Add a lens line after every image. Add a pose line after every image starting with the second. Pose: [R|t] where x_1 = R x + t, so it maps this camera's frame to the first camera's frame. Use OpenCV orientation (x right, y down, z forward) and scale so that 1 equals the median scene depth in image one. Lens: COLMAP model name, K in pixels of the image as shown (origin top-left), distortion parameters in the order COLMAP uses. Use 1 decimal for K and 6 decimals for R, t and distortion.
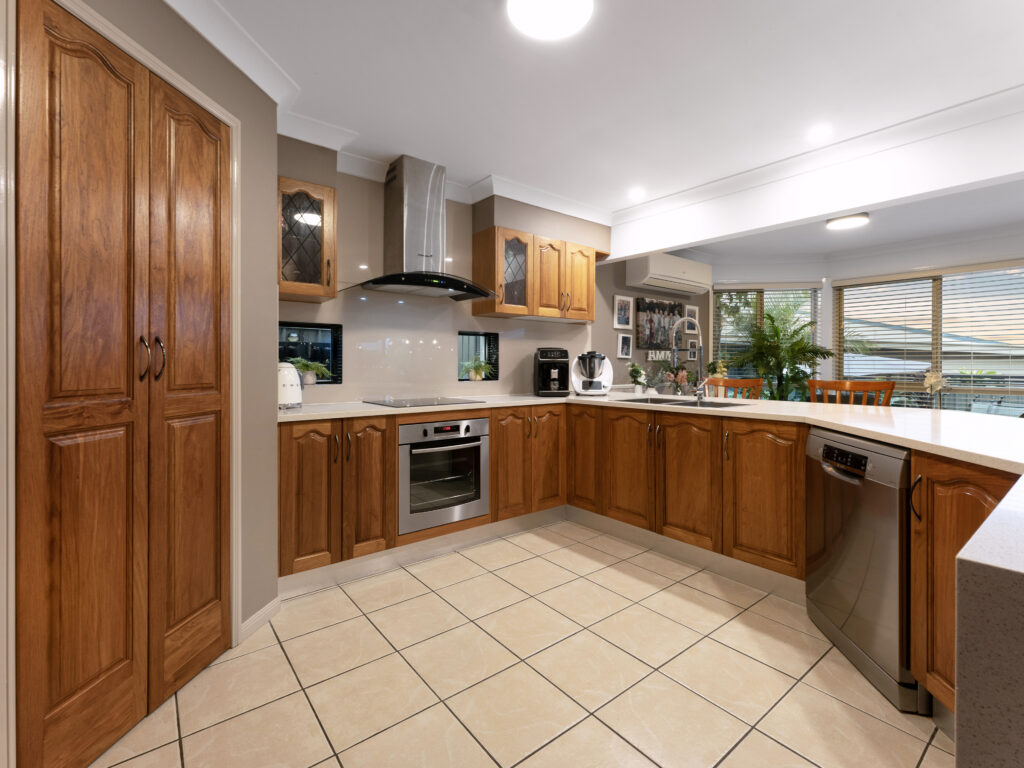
lens RADIAL K [[468.5, 0, 511.2], [0, 468.5, 369.2], [0, 0, 1]] dist [-0.001384, 0.000672]
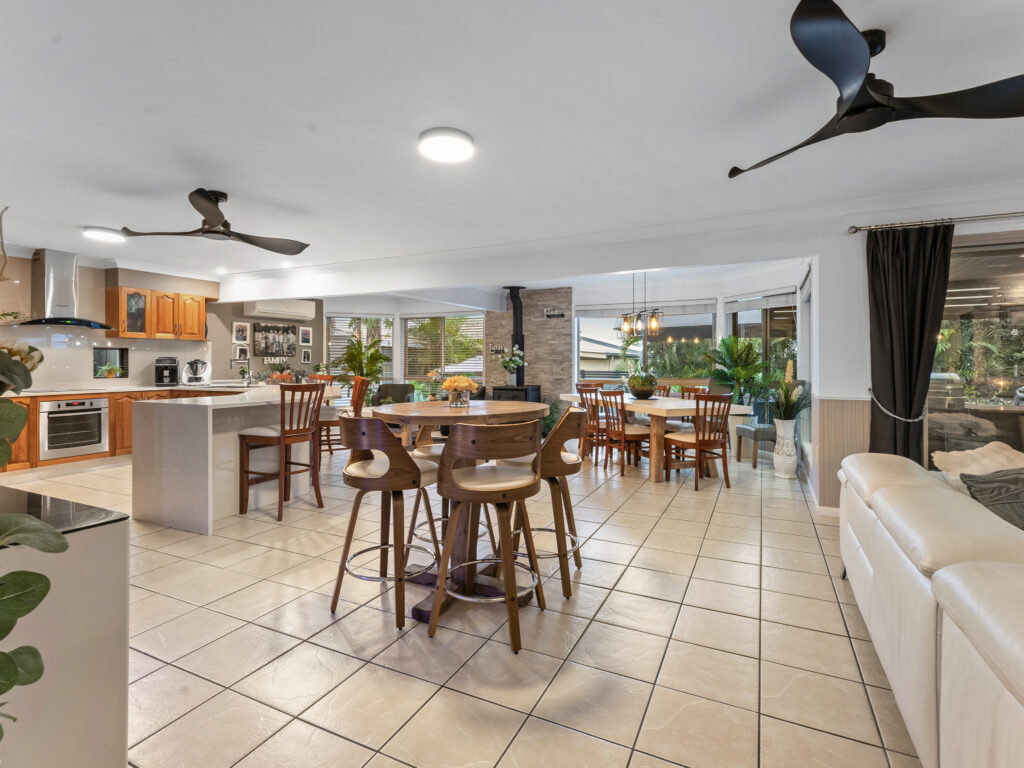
lens RADIAL K [[508.8, 0, 517.1], [0, 508.8, 363.9], [0, 0, 1]] dist [-0.000885, 0.000800]
pose [[0.897913, -0.007703, 0.440106, 0.405311], [0.011600, 0.999914, -0.006166, 0.002762], [-0.440020, 0.010642, 0.897925, -1.162448]]
